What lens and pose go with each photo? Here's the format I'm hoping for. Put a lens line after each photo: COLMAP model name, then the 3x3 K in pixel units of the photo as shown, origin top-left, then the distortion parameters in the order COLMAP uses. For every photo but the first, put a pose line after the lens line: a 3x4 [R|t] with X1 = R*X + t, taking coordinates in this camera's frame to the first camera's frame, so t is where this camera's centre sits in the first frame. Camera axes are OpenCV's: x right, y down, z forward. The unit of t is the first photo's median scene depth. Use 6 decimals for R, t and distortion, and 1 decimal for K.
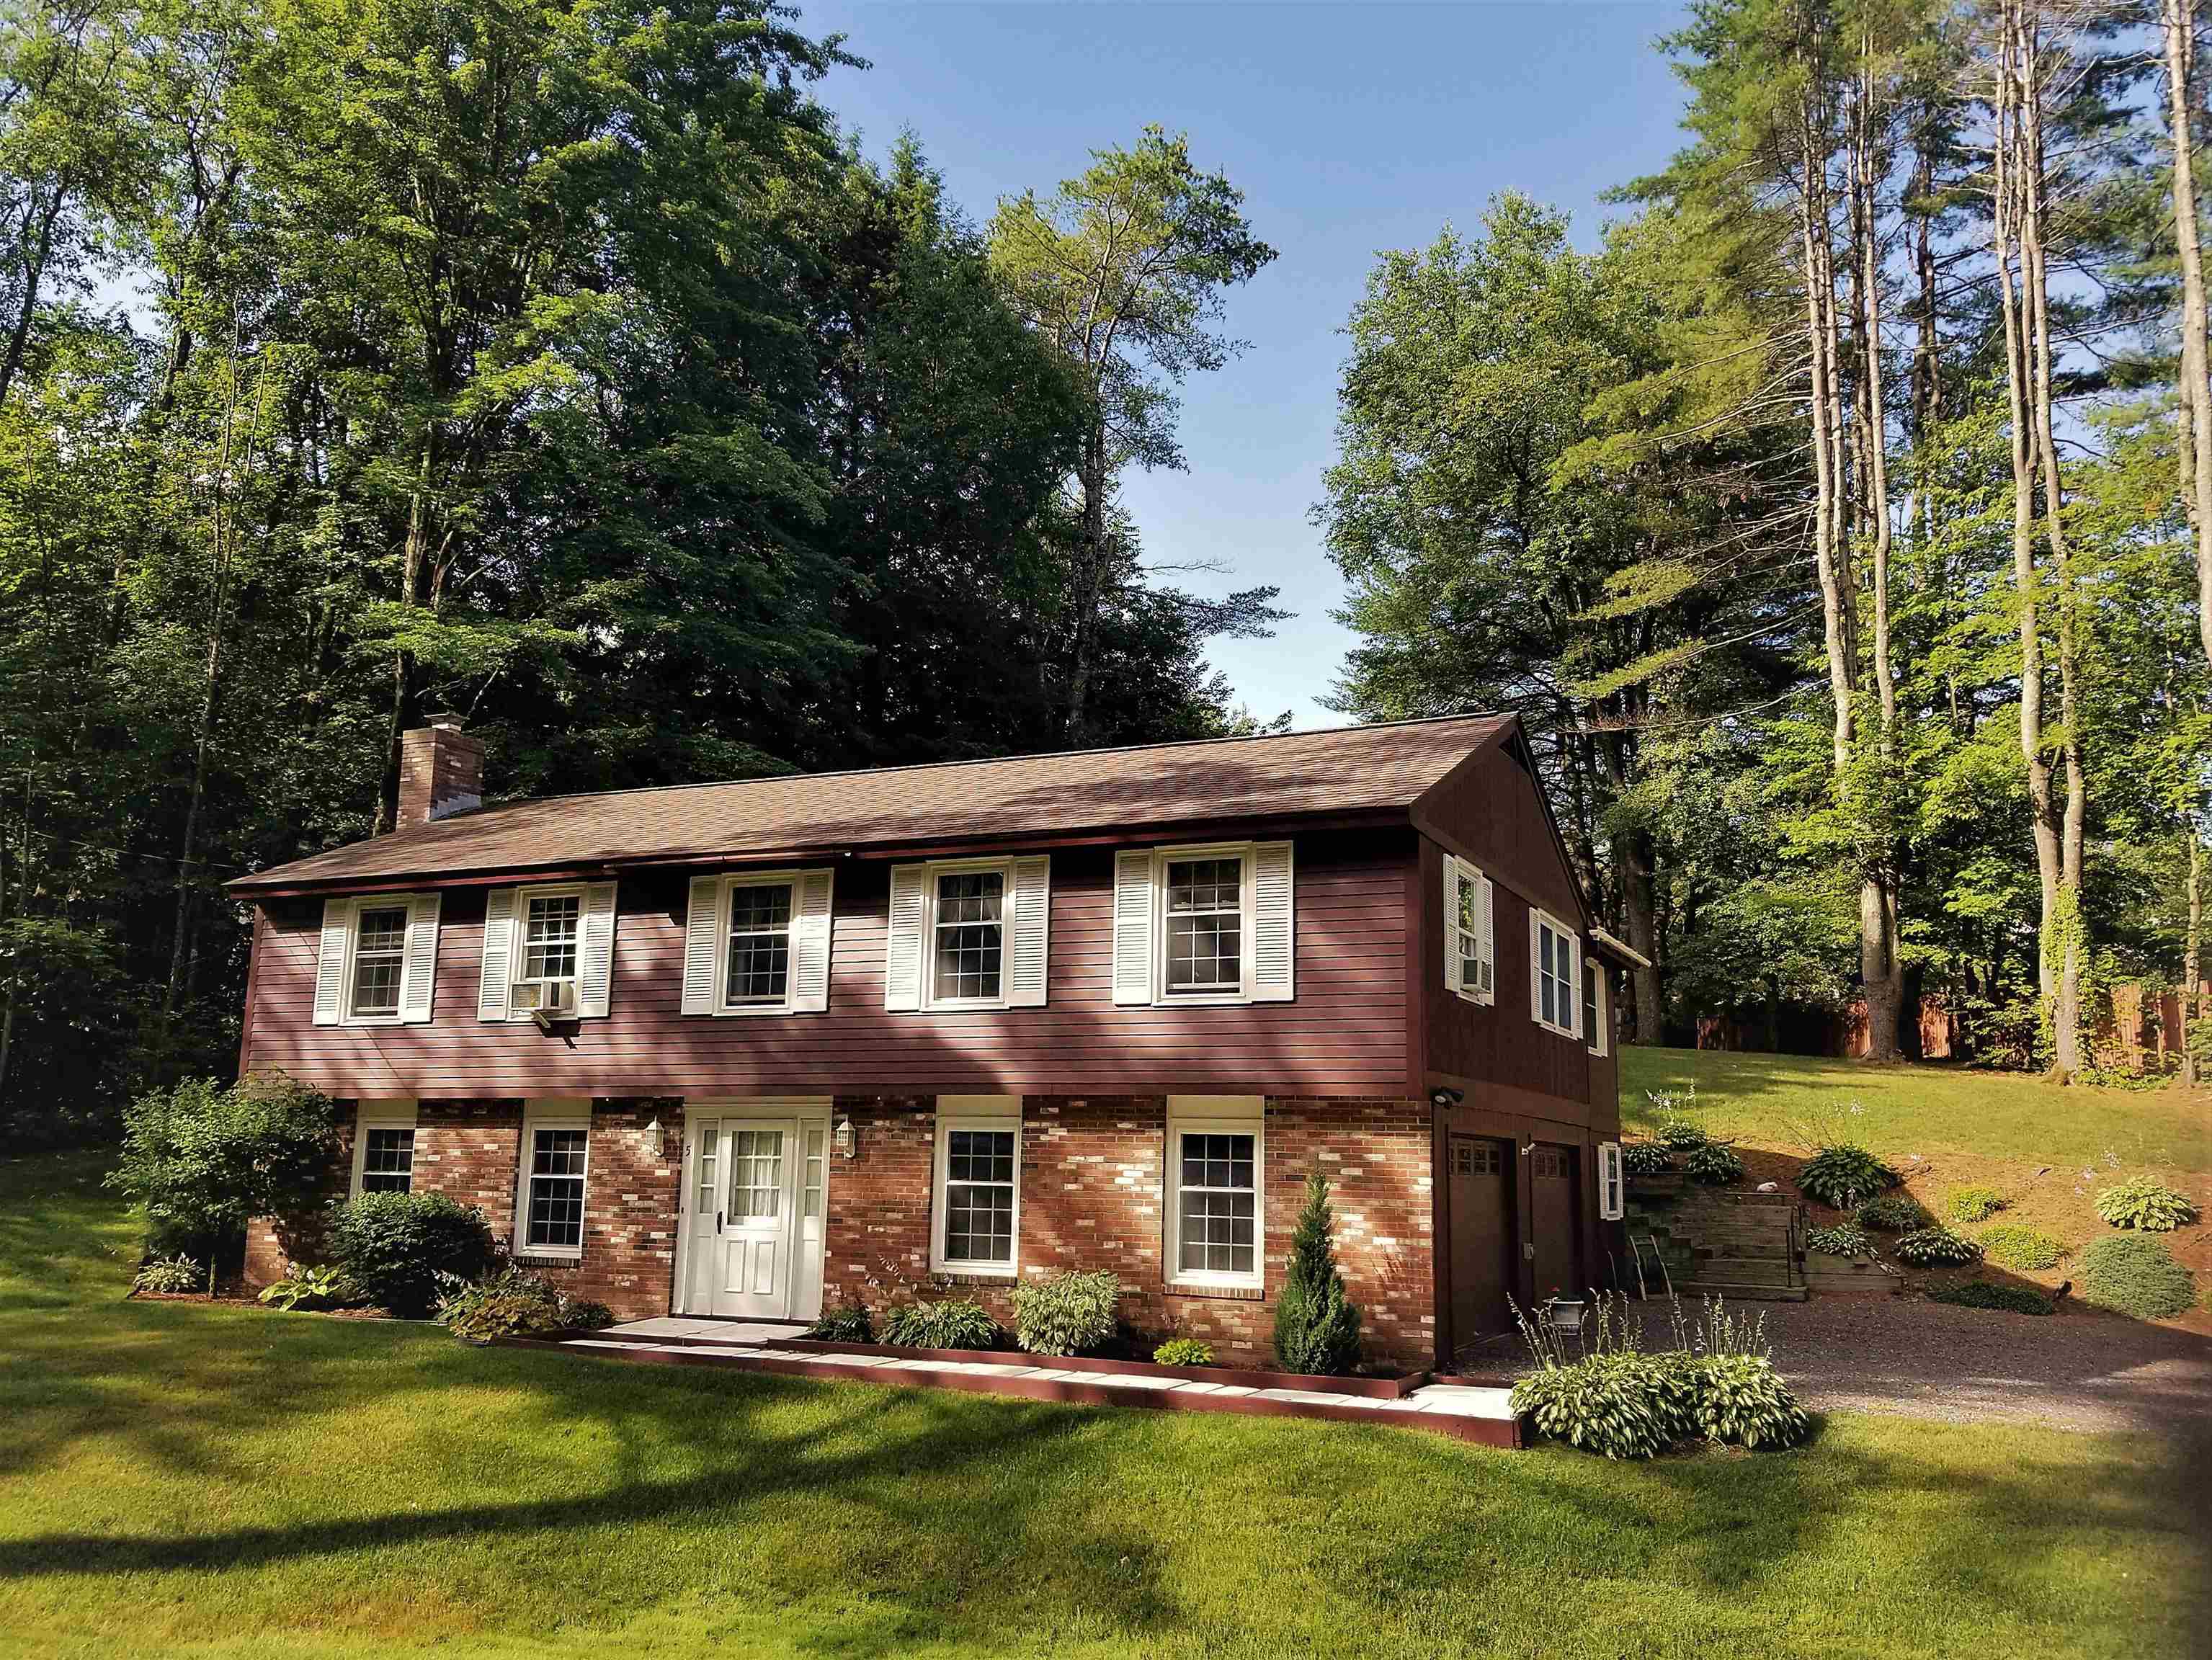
lens RADIAL K [[1707.8, 0, 1106.0], [0, 1707.8, 830.0], [0, 0, 1]] dist [0.090790, -0.278418]
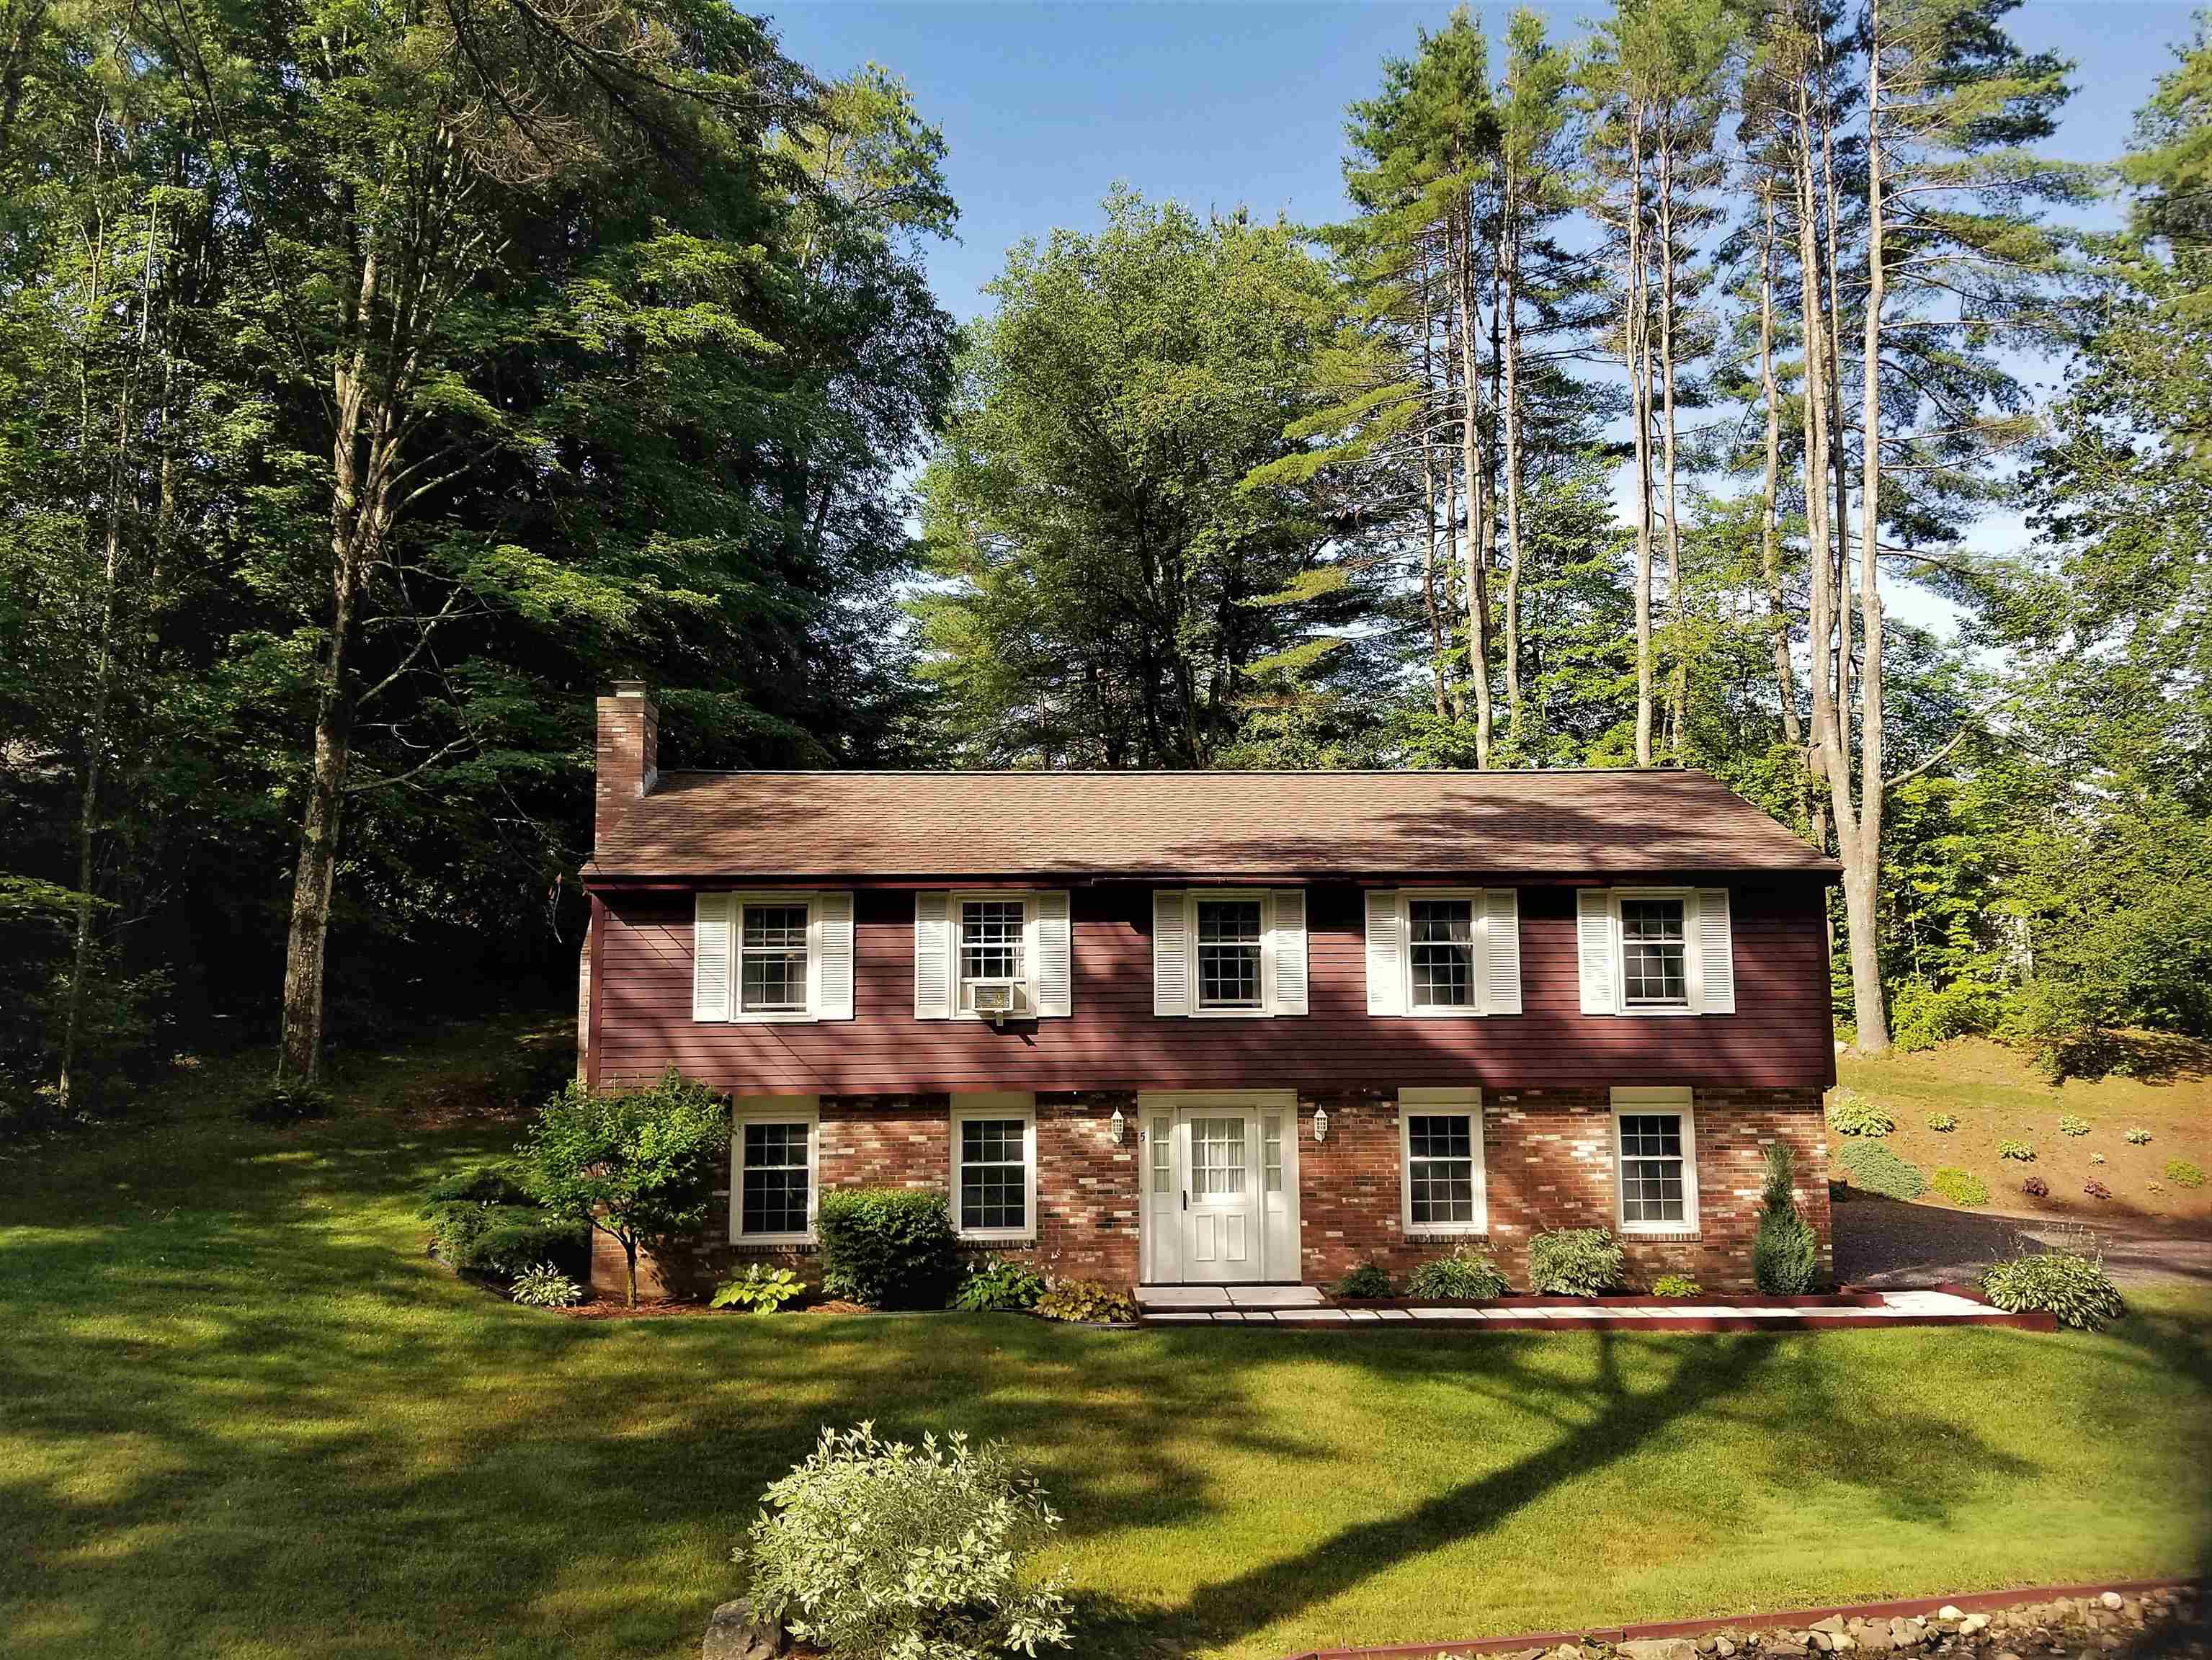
lens RADIAL K [[1707.8, 0, 1106.0], [0, 1707.8, 830.0], [0, 0, 1]] dist [0.090790, -0.278418]
pose [[0.905049, 0.033671, 0.423971, -0.775552], [-0.057863, 0.997341, 0.044312, -0.061041], [-0.421352, -0.064637, 0.904591, 0.025275]]
